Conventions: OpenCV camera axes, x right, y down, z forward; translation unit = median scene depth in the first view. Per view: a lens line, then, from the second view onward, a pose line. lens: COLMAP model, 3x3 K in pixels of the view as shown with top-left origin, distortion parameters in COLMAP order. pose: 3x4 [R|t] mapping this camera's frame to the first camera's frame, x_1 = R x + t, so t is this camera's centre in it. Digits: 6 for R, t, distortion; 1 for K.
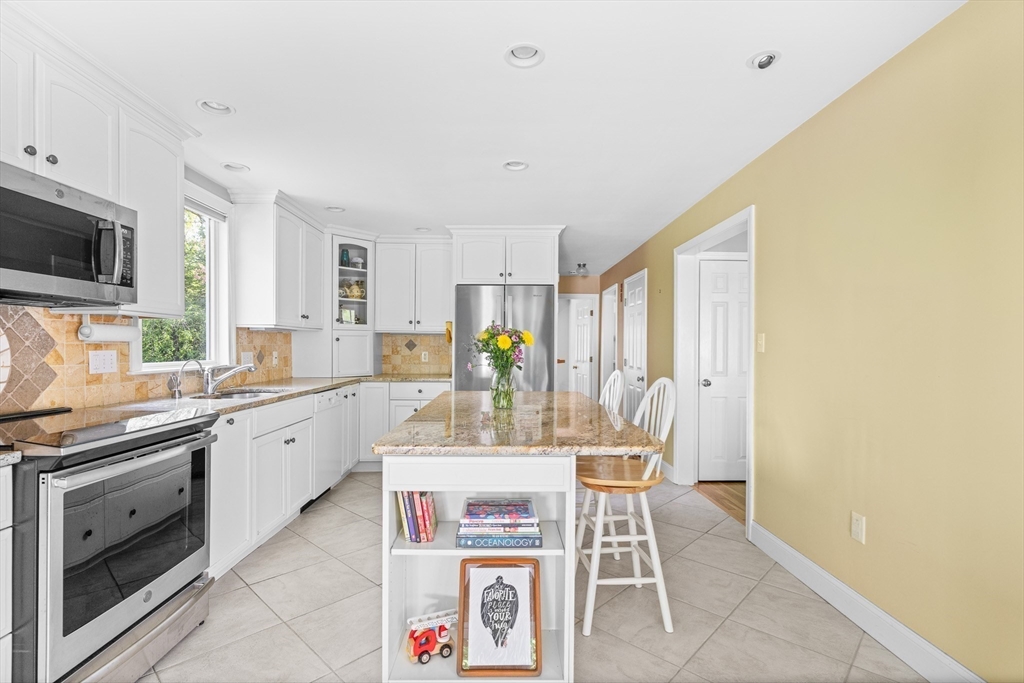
lens RADIAL K [[479.0, 0, 510.4], [0, 479.0, 348.9], [0, 0, 1]] dist [-0.008883, -0.000711]
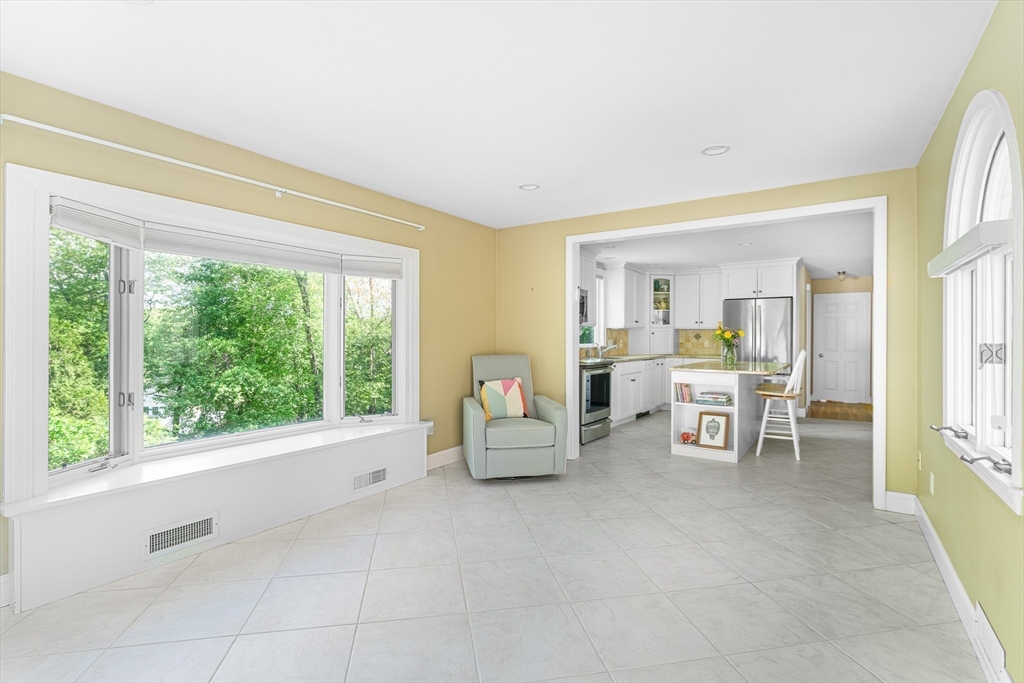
lens RADIAL K [[479.0, 0, 509.8], [0, 479.0, 339.6], [0, 0, 1]] dist [-0.008883, -0.000711]
pose [[0.812250, 0.001659, -0.583307, 0.323654], [-0.002361, 0.999997, -0.000443, 0.007719], [0.583304, 0.001737, 0.812252, -0.999593]]
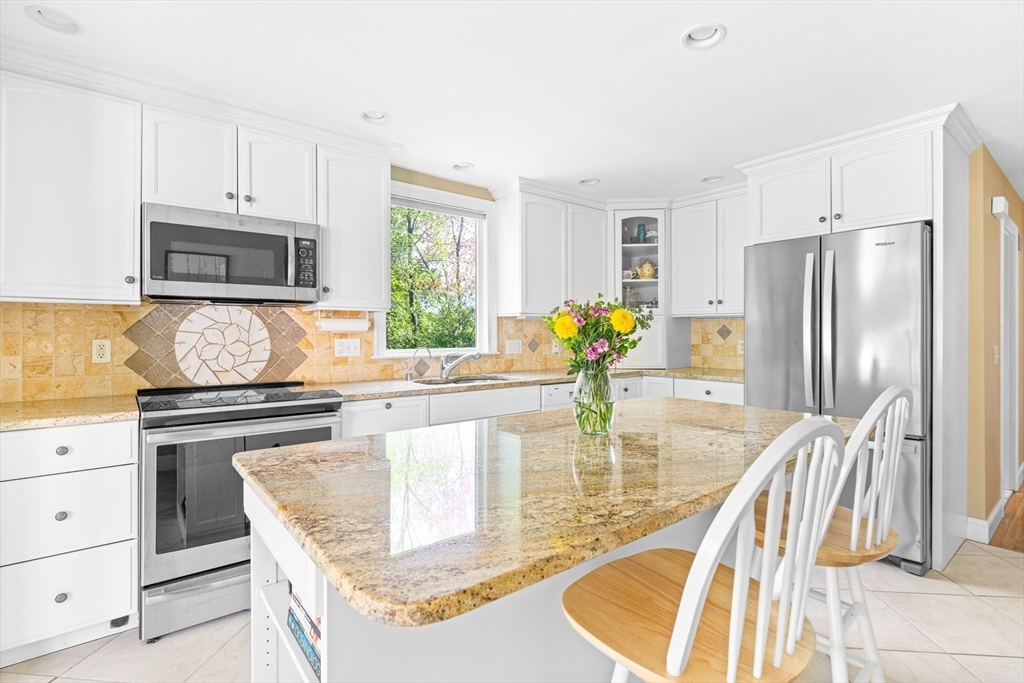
lens RADIAL K [[479.0, 0, 513.3], [0, 479.0, 332.9], [0, 0, 1]] dist [-0.008883, -0.000711]
pose [[0.614058, -0.004763, -0.789247, 0.293262], [0.000698, 0.999985, -0.005491, -0.003295], [0.789261, 0.002821, 0.614052, 0.386060]]
